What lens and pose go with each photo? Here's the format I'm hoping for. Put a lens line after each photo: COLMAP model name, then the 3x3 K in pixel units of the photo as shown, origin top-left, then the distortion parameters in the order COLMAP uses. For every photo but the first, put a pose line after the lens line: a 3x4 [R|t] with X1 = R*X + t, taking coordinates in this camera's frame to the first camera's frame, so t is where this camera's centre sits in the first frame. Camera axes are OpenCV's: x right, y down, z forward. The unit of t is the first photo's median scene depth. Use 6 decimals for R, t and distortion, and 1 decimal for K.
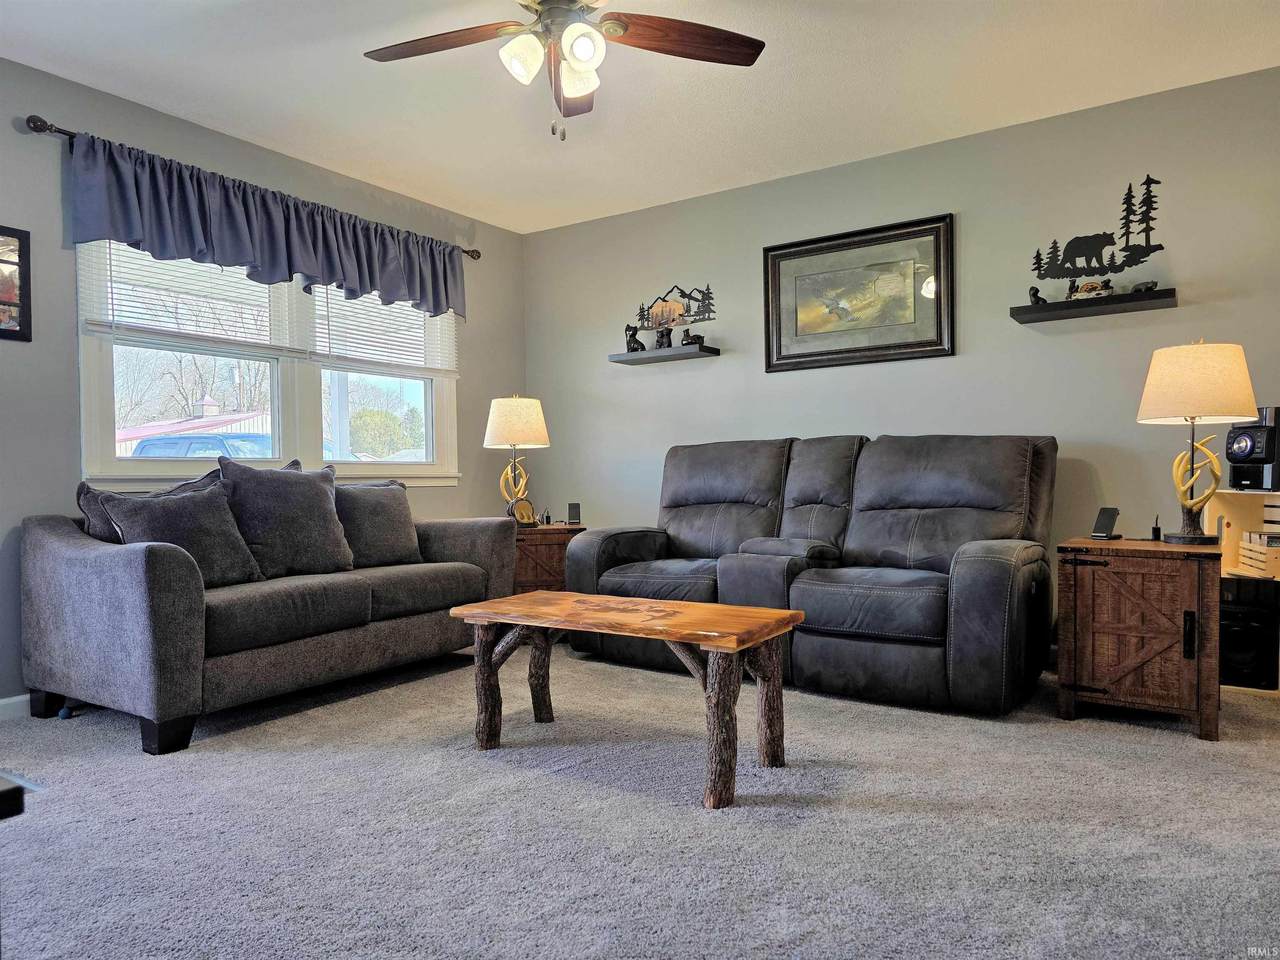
lens RADIAL K [[842.2, 0, 640.0], [0, 842.2, 480.0], [0, 0, 1]] dist [0.003752, -0.000464]
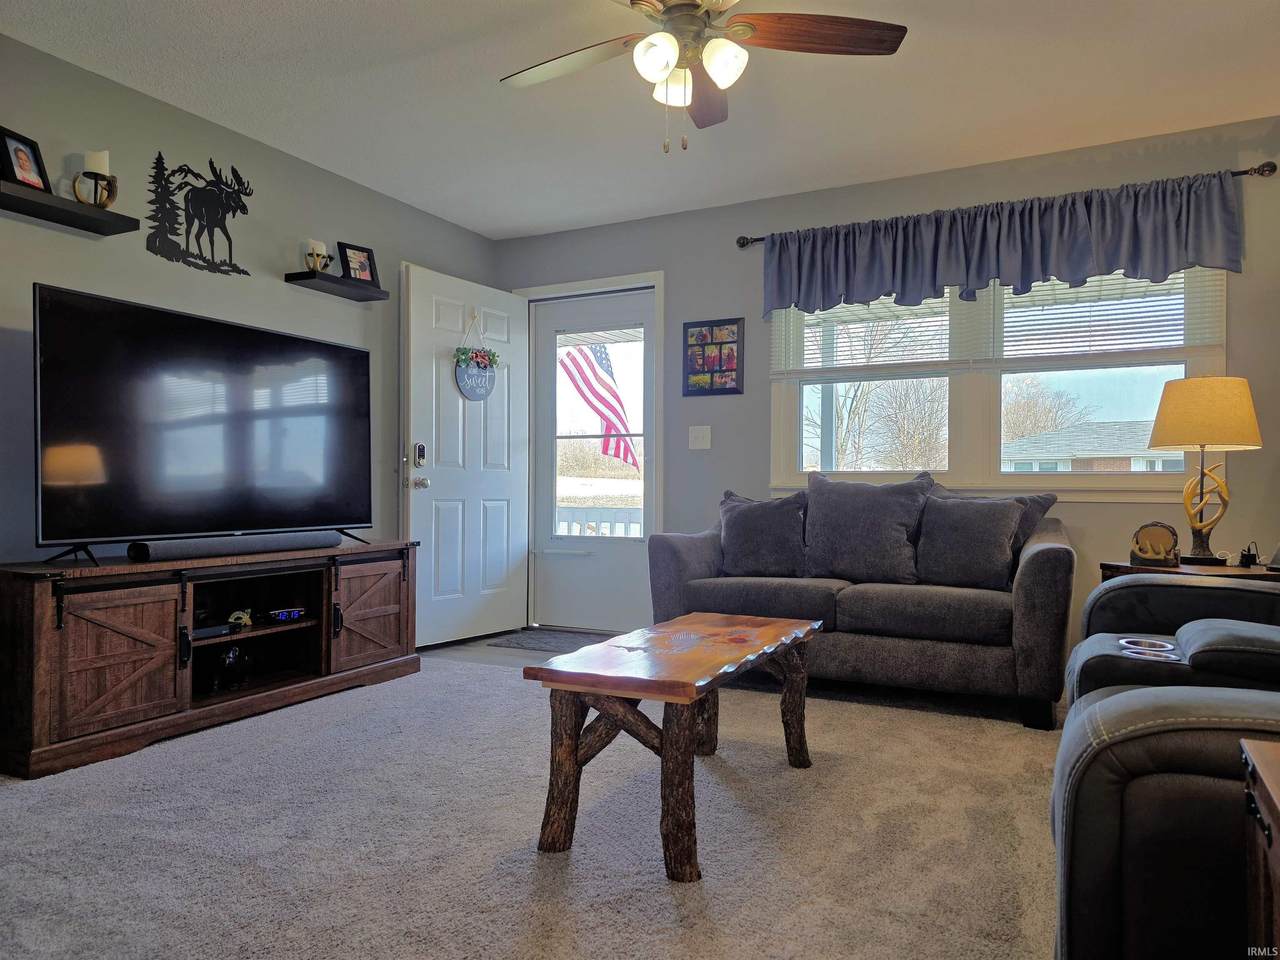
lens RADIAL K [[842.2, 0, 640.0], [0, 842.2, 480.0], [0, 0, 1]] dist [0.003752, -0.000464]
pose [[0.099250, -0.011978, -0.994990, 0.618356], [-0.017780, 0.999747, -0.013809, 0.005456], [0.994904, 0.019061, 0.099012, 0.619880]]
